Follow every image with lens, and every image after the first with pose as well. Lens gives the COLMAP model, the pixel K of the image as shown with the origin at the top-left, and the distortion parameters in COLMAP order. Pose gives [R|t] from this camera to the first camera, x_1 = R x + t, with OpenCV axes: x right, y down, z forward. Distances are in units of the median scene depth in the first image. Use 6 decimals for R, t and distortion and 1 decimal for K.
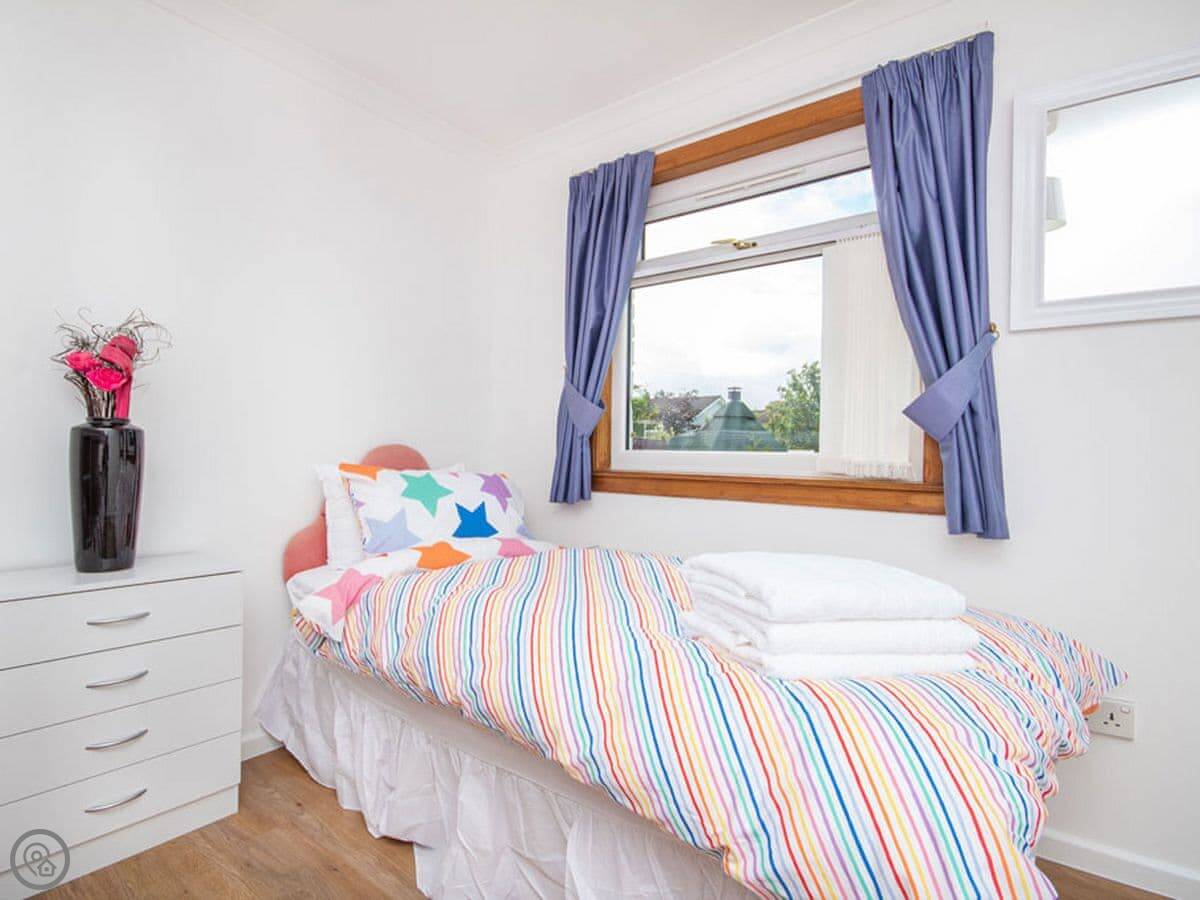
lens RADIAL K [[644.2, 0, 610.5], [0, 644.2, 454.9], [0, 0, 1]] dist [0.000269, -0.000009]
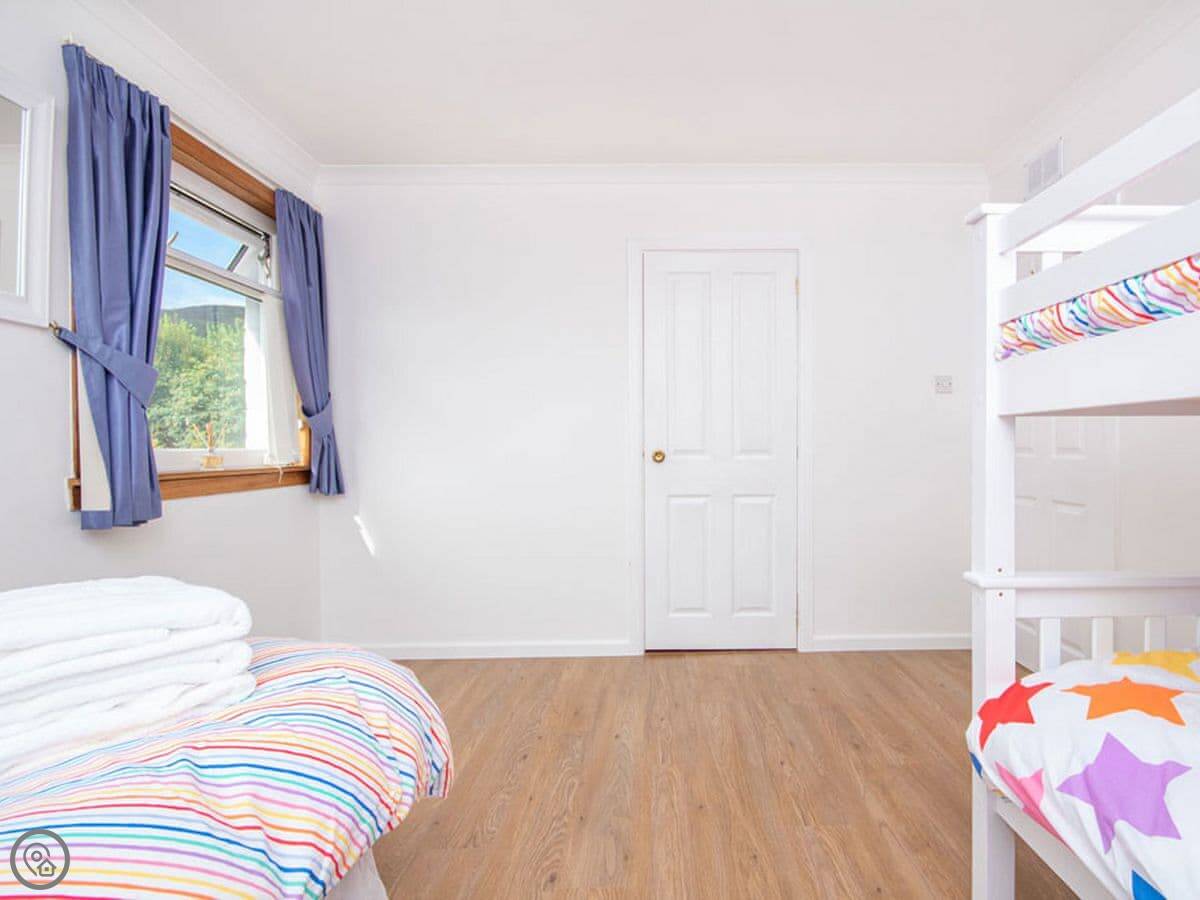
lens RADIAL K [[644.2, 0, 610.5], [0, 644.2, 454.9], [0, 0, 1]] dist [0.000269, -0.000009]
pose [[-0.561204, -0.021196, 0.827406, -1.212223], [0.006850, 0.999519, 0.030251, -0.025349], [-0.827649, 0.022645, -0.560789, 1.185121]]
